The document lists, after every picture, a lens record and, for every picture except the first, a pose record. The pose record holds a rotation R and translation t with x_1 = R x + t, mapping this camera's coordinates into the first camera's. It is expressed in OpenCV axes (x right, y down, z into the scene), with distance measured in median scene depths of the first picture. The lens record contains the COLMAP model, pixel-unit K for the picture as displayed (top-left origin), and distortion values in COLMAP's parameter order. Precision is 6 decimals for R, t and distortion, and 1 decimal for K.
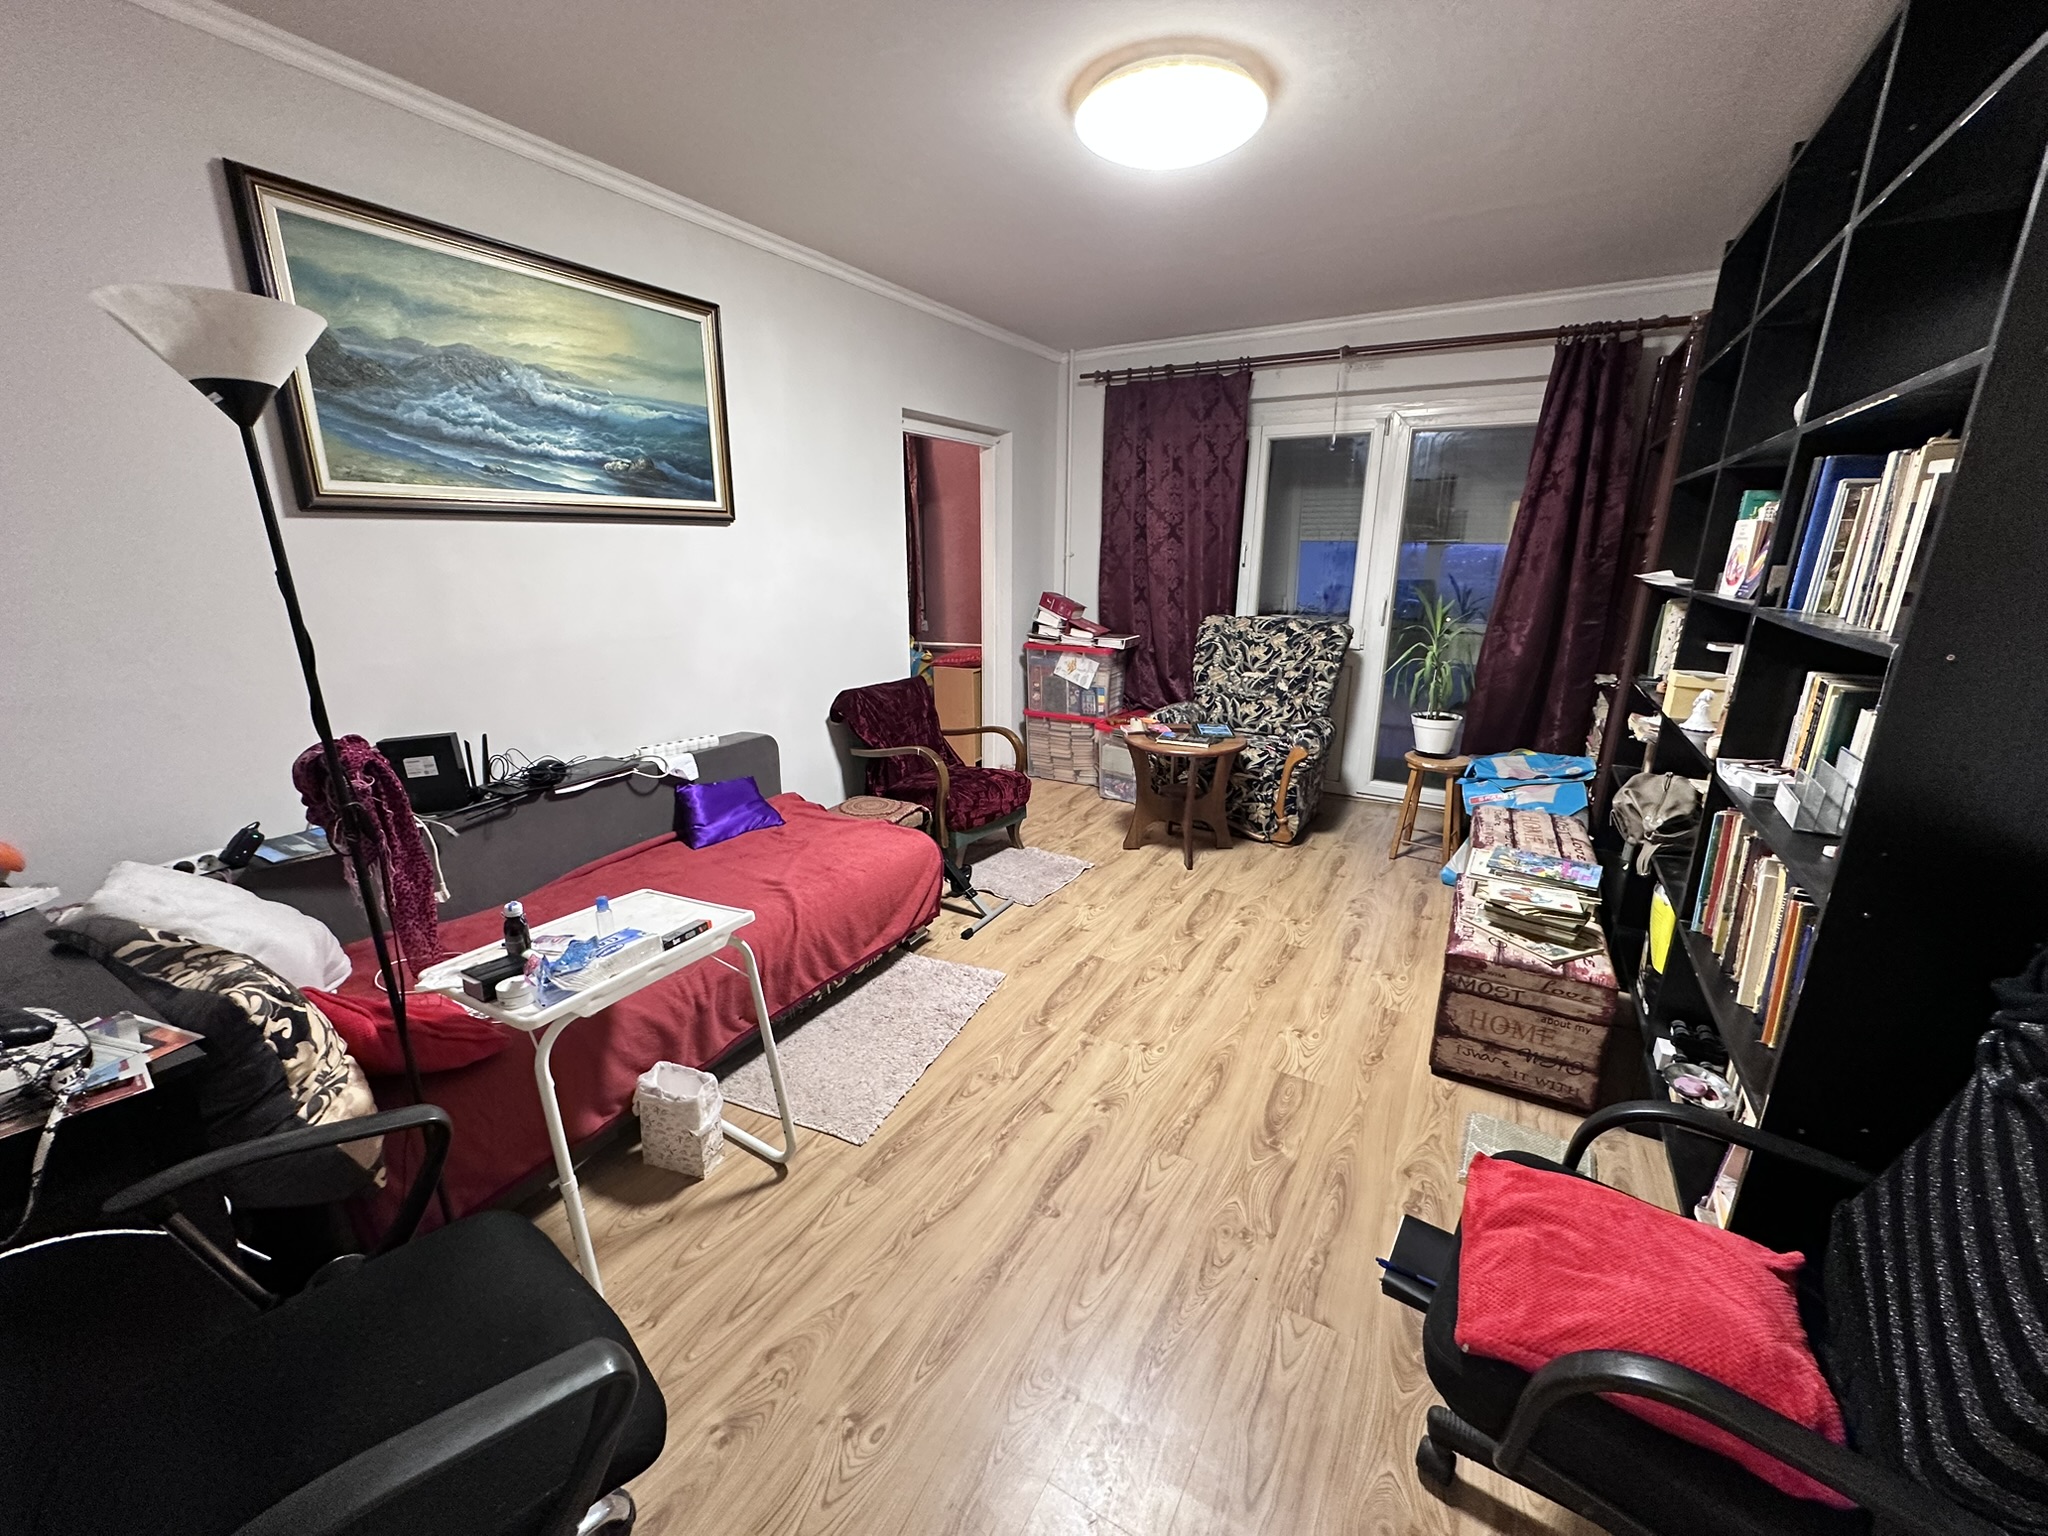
lens RADIAL K [[810.0, 0, 1018.8], [0, 810.0, 772.4], [0, 0, 1]] dist [-0.002173, -0.000158]
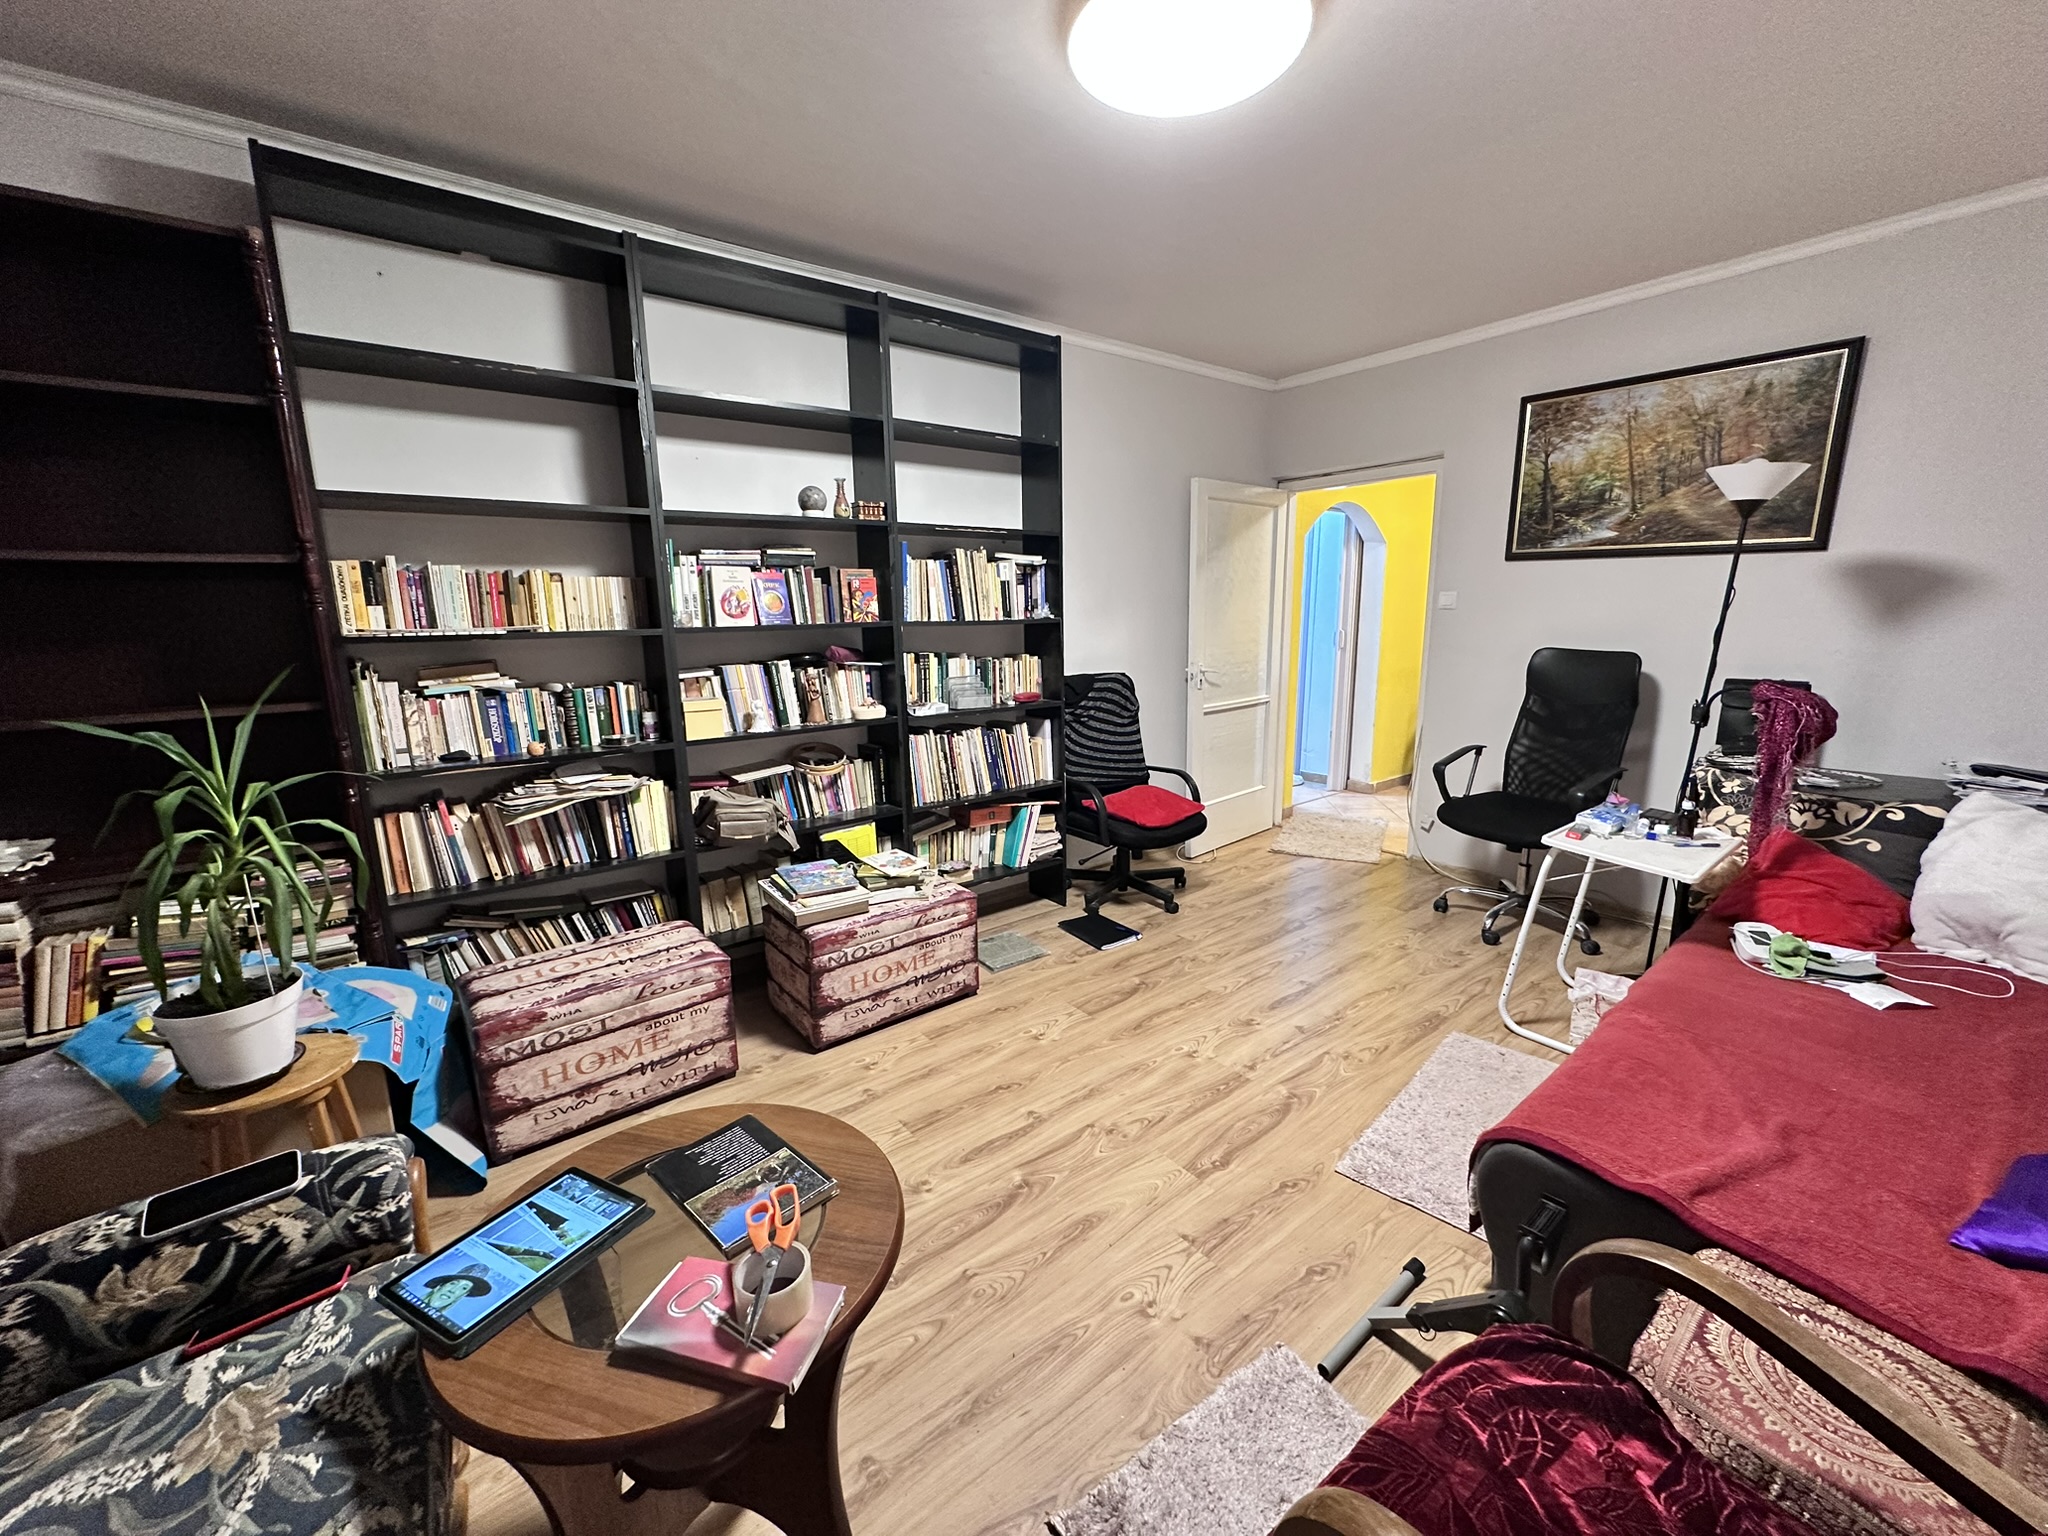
lens RADIAL K [[810.0, 0, 1022.2], [0, 810.0, 765.0], [0, 0, 1]] dist [-0.002173, -0.000158]
pose [[-0.930166, -0.057960, 0.362536, 0.004057], [0.113452, 0.893753, 0.433974, -0.452943], [-0.349171, 0.444799, -0.824763, 1.706173]]
